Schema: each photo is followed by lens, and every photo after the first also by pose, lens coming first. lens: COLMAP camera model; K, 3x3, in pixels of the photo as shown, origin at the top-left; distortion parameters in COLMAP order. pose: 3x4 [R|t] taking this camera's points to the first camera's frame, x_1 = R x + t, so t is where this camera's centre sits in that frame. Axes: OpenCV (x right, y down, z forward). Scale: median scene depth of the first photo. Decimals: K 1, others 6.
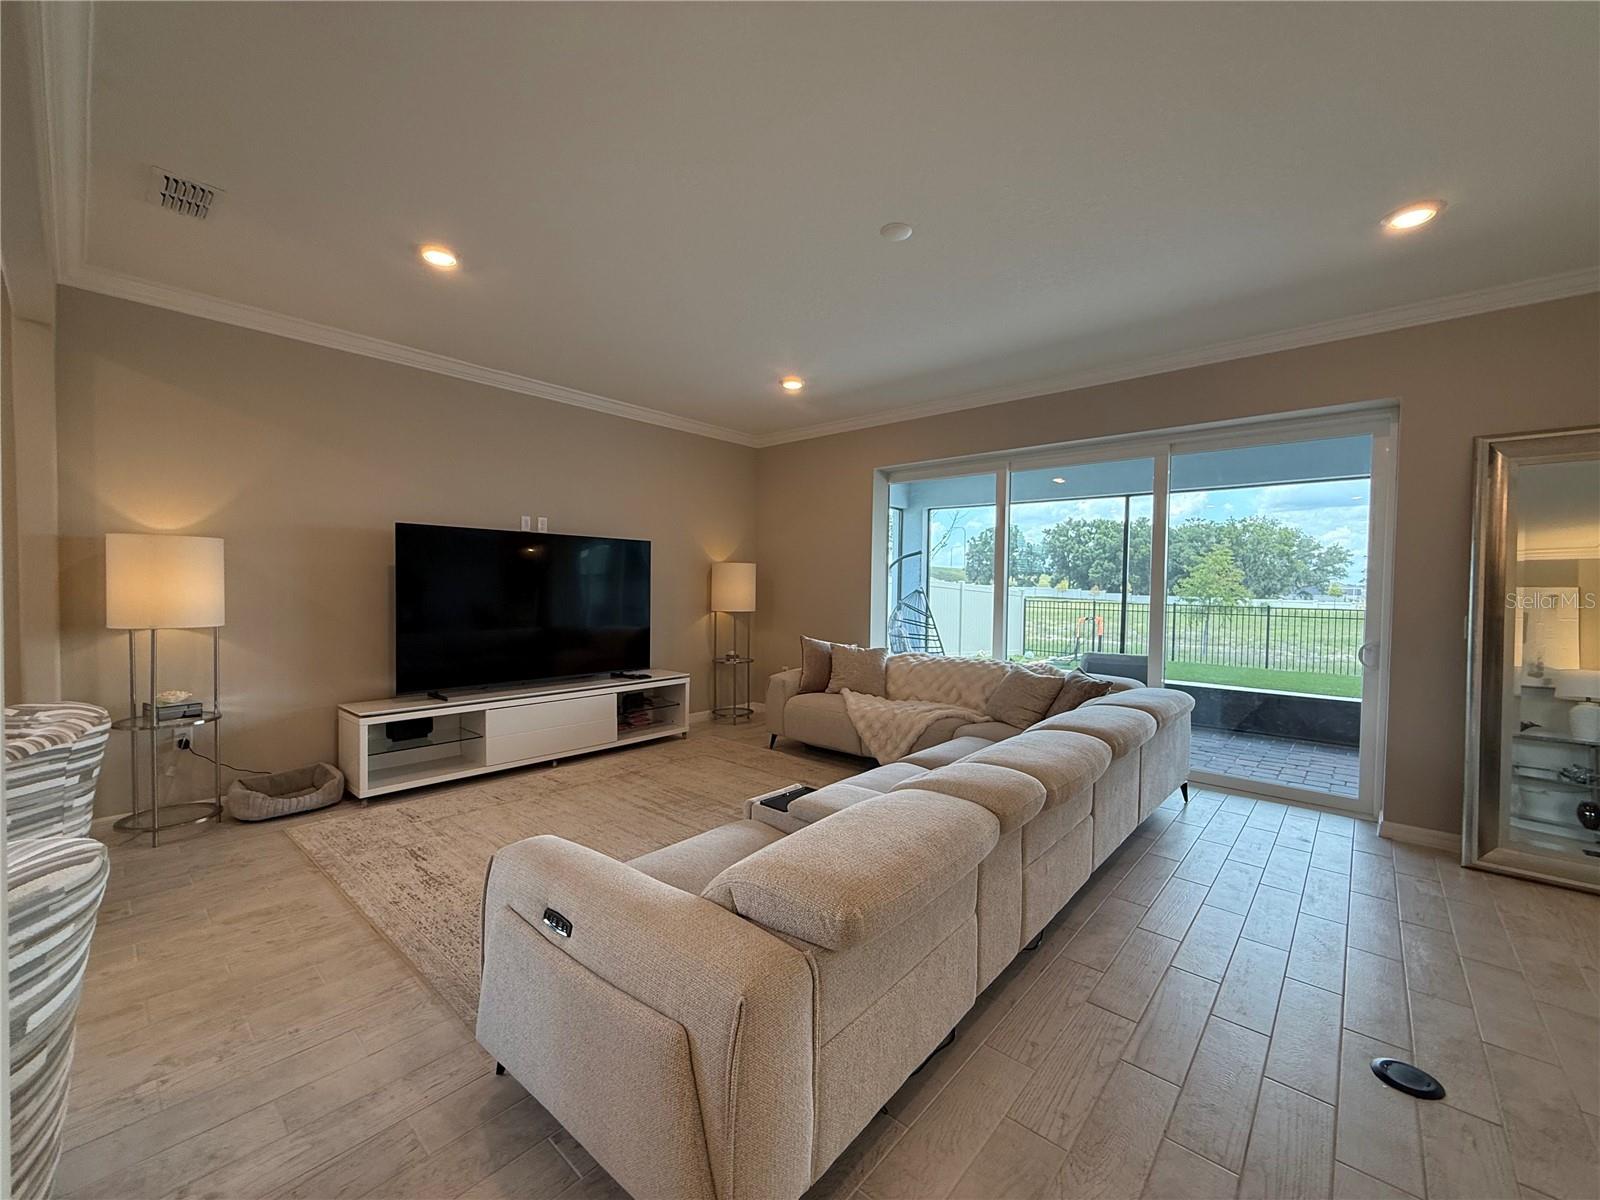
lens RADIAL K [[640.4, 0, 795.9], [0, 640.4, 602.0], [0, 0, 1]] dist [-0.001617, 0.000456]
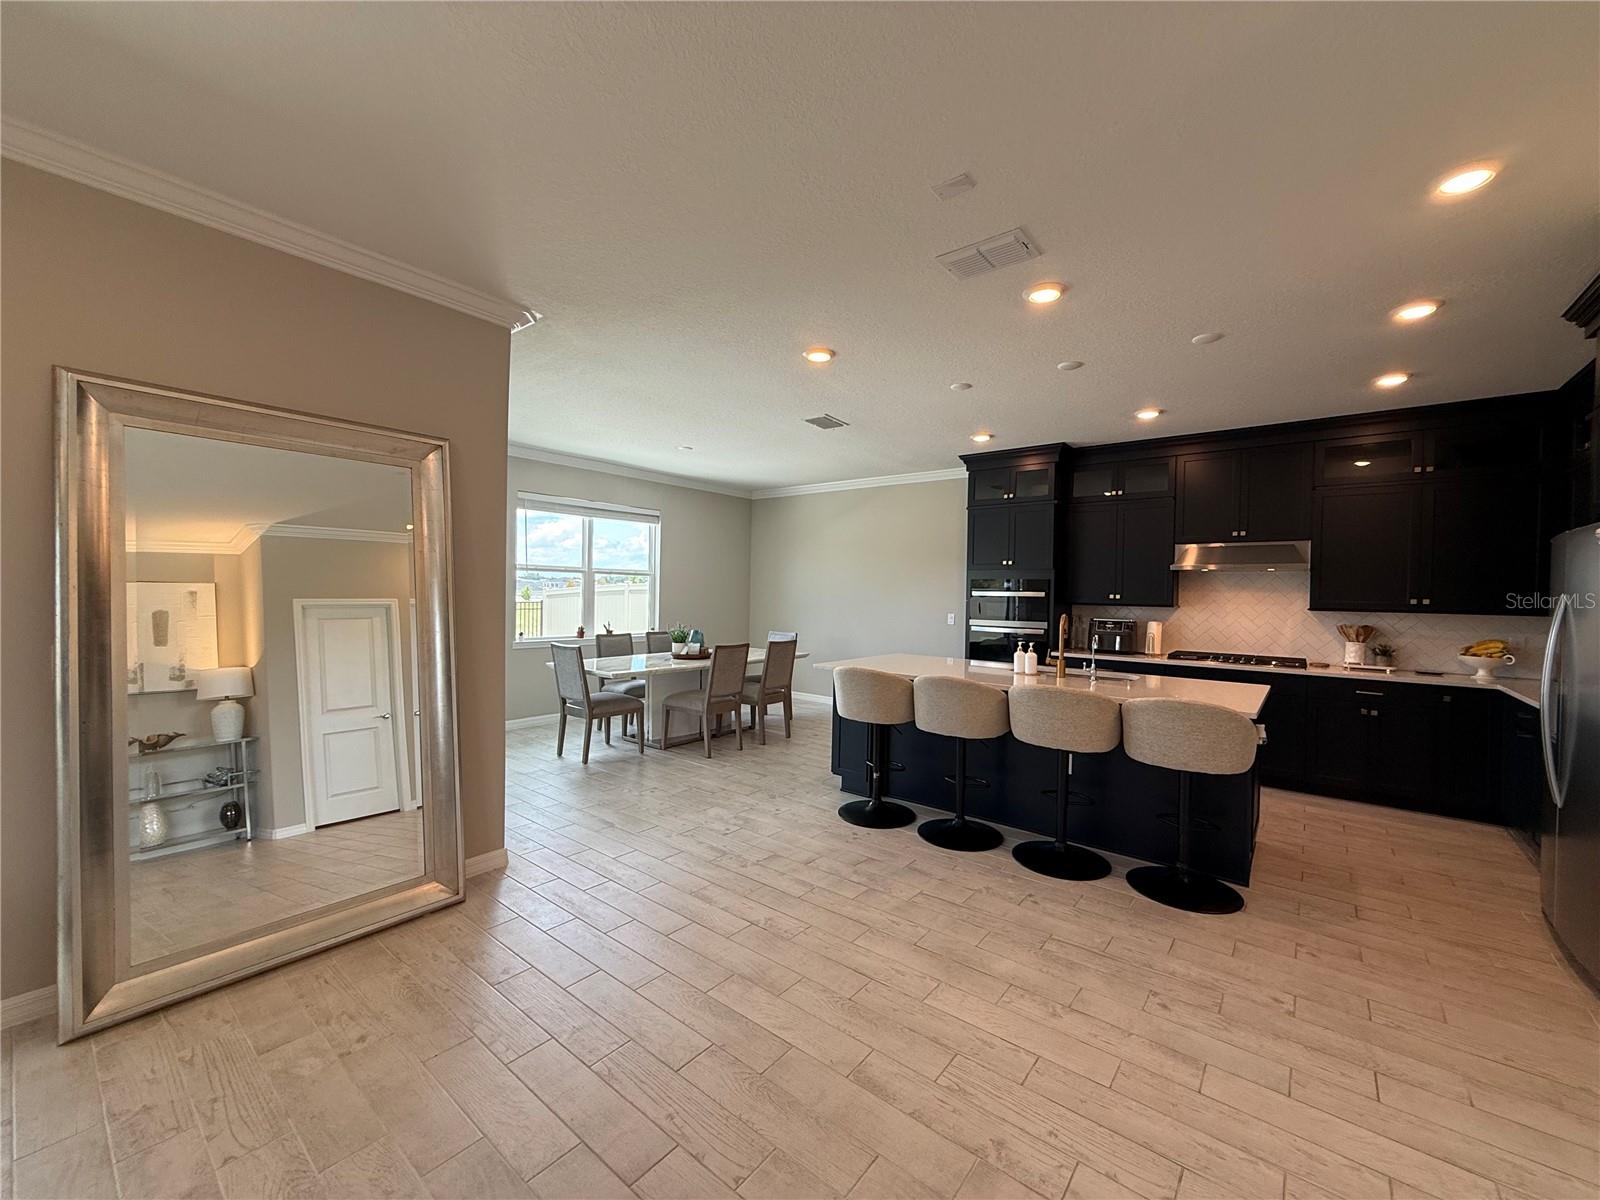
lens RADIAL K [[640.4, 0, 800.5], [0, 640.4, 604.3], [0, 0, 1]] dist [-0.001617, 0.000456]
pose [[-0.049841, -0.034168, 0.998173, 0.231570], [0.005512, 0.999390, 0.034485, -0.023128], [-0.998742, 0.007221, -0.049623, 0.176359]]
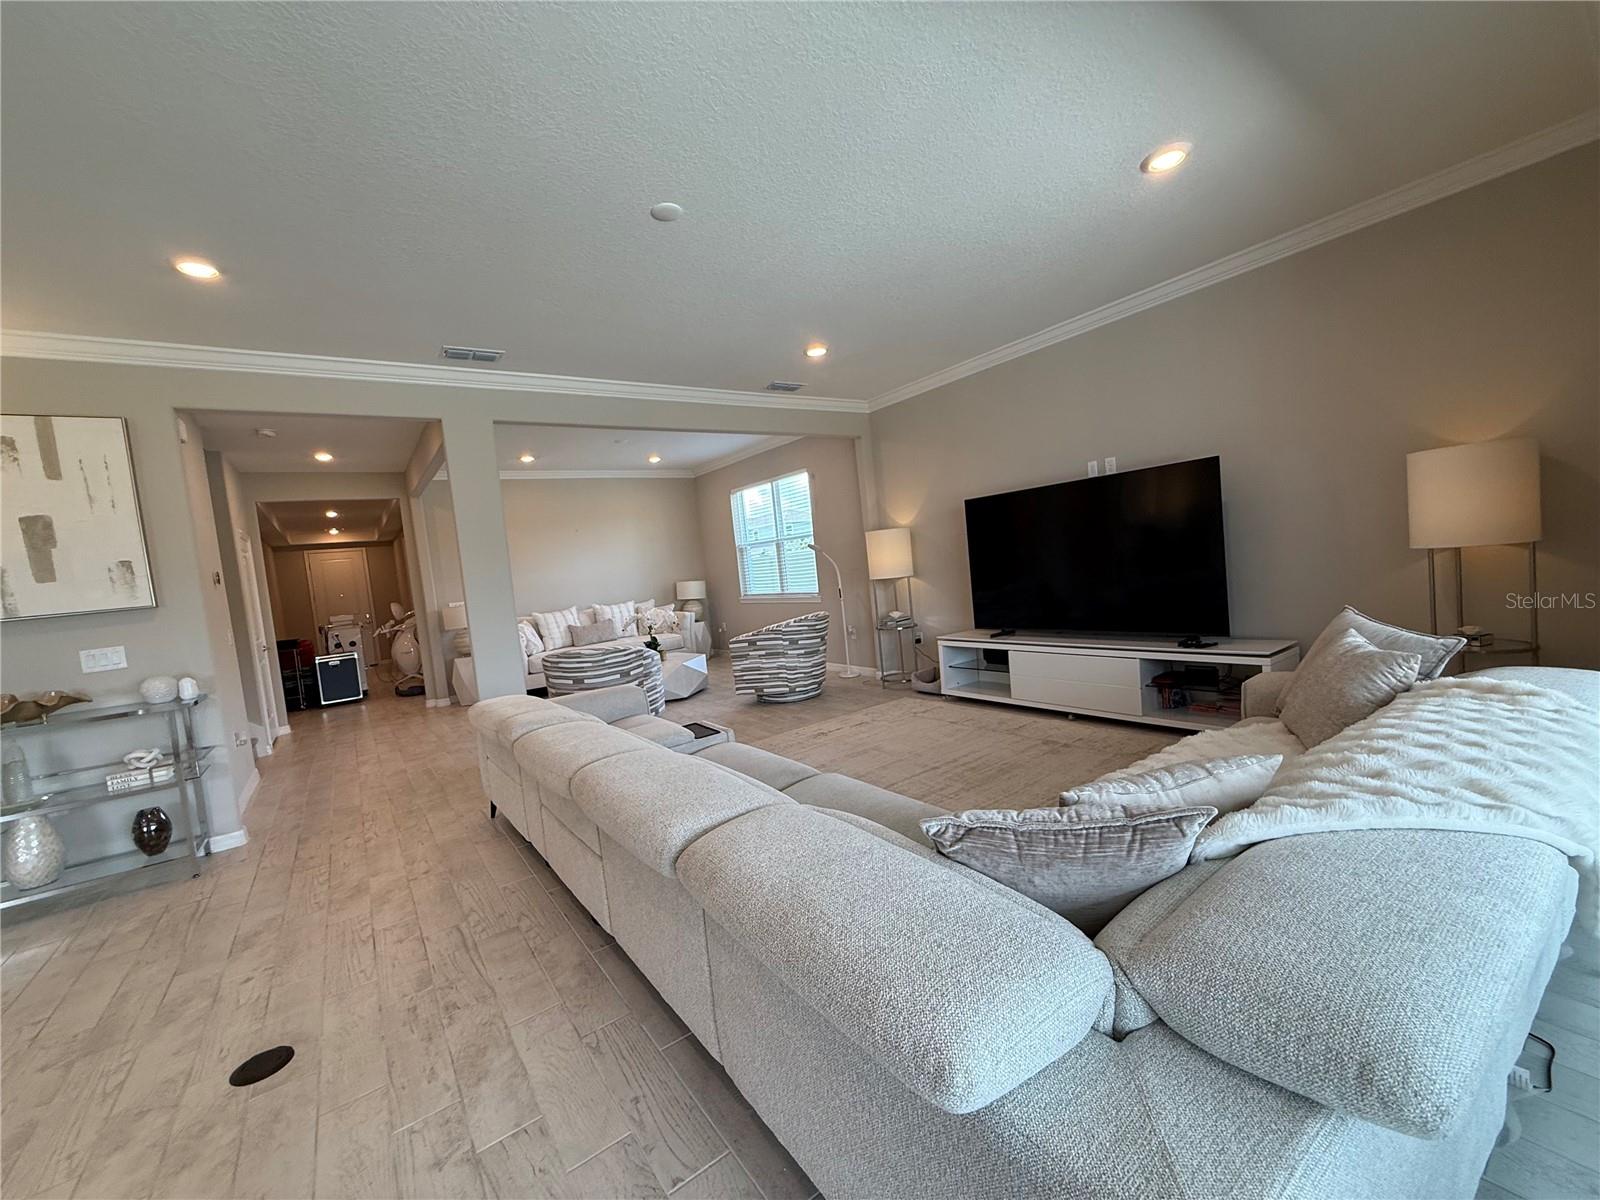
lens RADIAL K [[640.4, 0, 795.7], [0, 640.4, 605.6], [0, 0, 1]] dist [-0.001617, 0.000456]
pose [[-0.223509, 0.072218, -0.972023, 0.585909], [0.071550, 0.995777, 0.057531, -0.005077], [0.972072, -0.056689, -0.227732, 0.725681]]
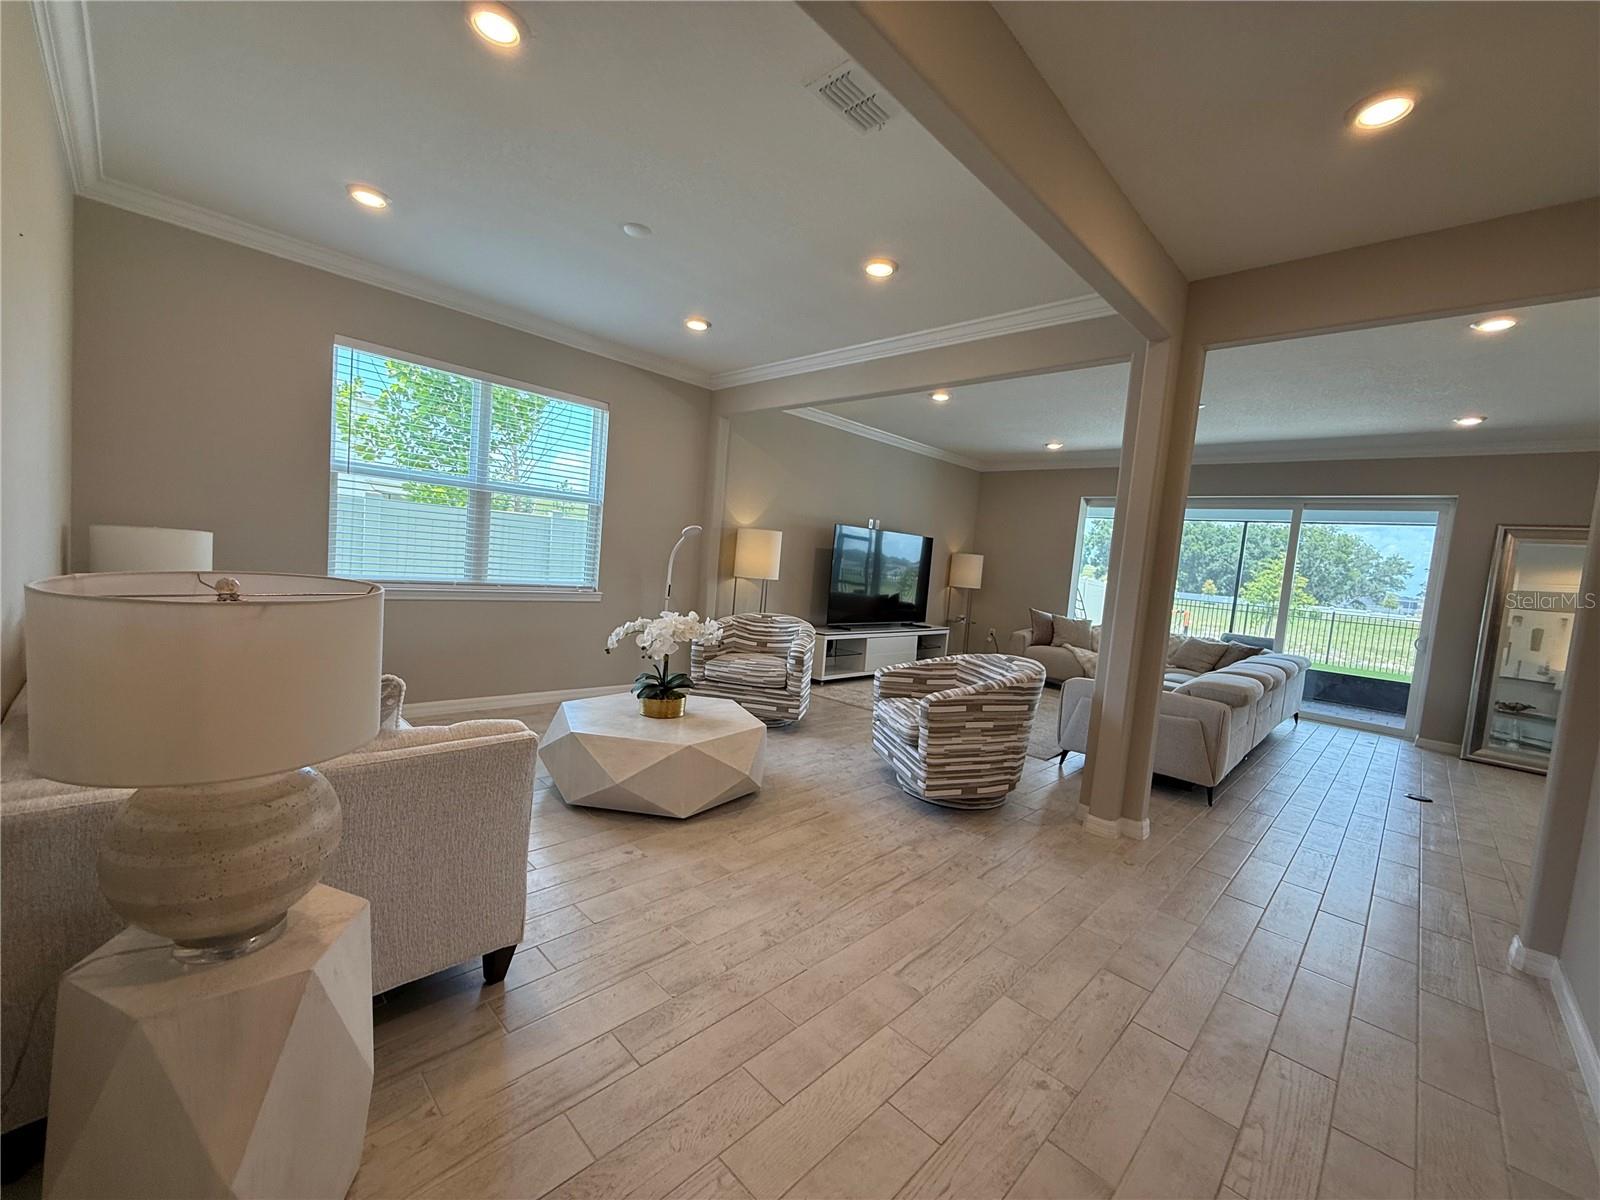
lens RADIAL K [[640.4, 0, 796.1], [0, 640.4, 602.5], [0, 0, 1]] dist [-0.001617, 0.000456]
pose [[0.996354, 0.072420, -0.045097, -0.484395], [-0.070287, 0.996408, 0.047221, 0.008264], [0.048355, -0.043879, 0.997866, -0.541653]]
